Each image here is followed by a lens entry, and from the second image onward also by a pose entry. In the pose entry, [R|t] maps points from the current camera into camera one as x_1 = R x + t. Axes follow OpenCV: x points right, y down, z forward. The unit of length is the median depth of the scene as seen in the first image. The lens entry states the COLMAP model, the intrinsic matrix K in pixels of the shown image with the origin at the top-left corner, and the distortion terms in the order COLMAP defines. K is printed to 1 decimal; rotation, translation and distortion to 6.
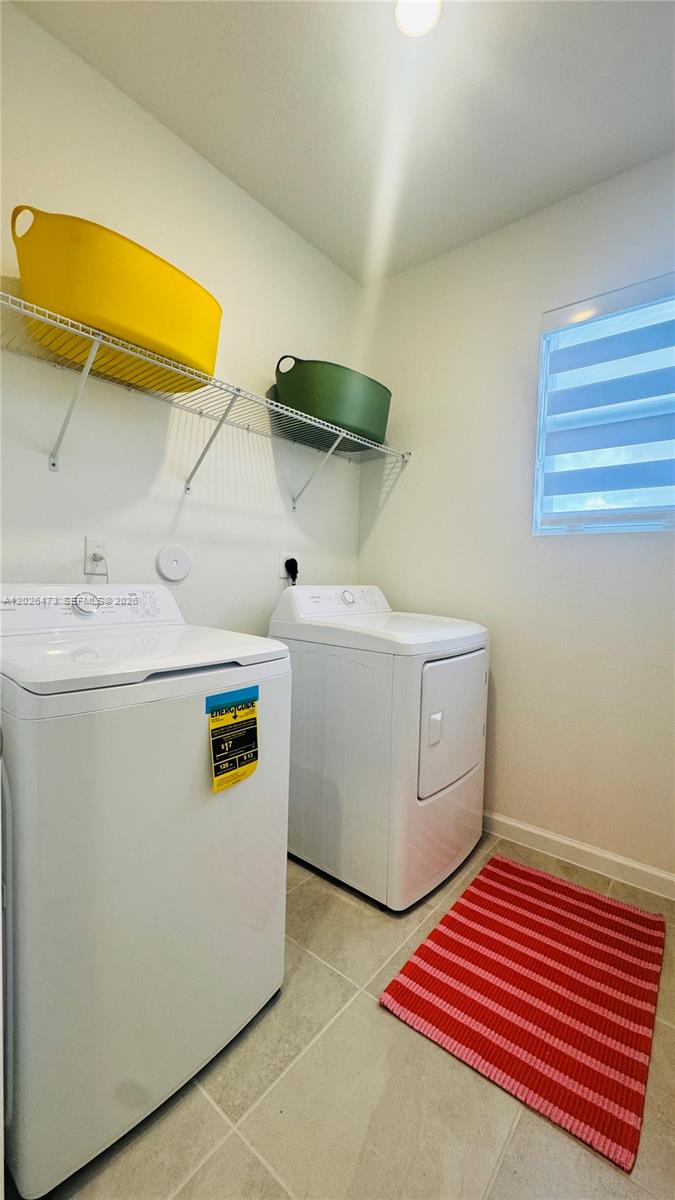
lens RADIAL K [[462.4, 0, 337.5], [0, 462.4, 600.0], [0, 0, 1]] dist [-0.000116, 0.000190]
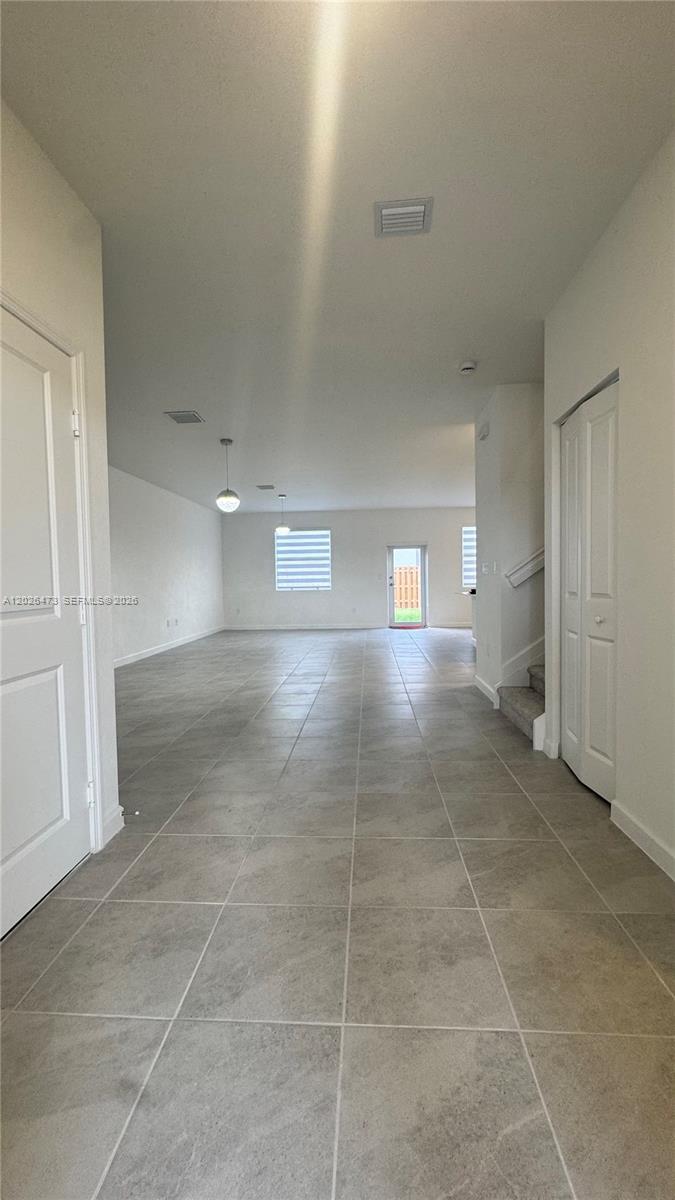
lens RADIAL K [[480.5, 0, 337.5], [0, 480.5, 600.0], [0, 0, 1]] dist [-0.002533, 0.000571]
pose [[-0.585426, -0.047390, 0.809339, -1.029894], [0.038247, 0.995564, 0.085960, -0.080943], [-0.809823, 0.081278, -0.581017, 1.432314]]
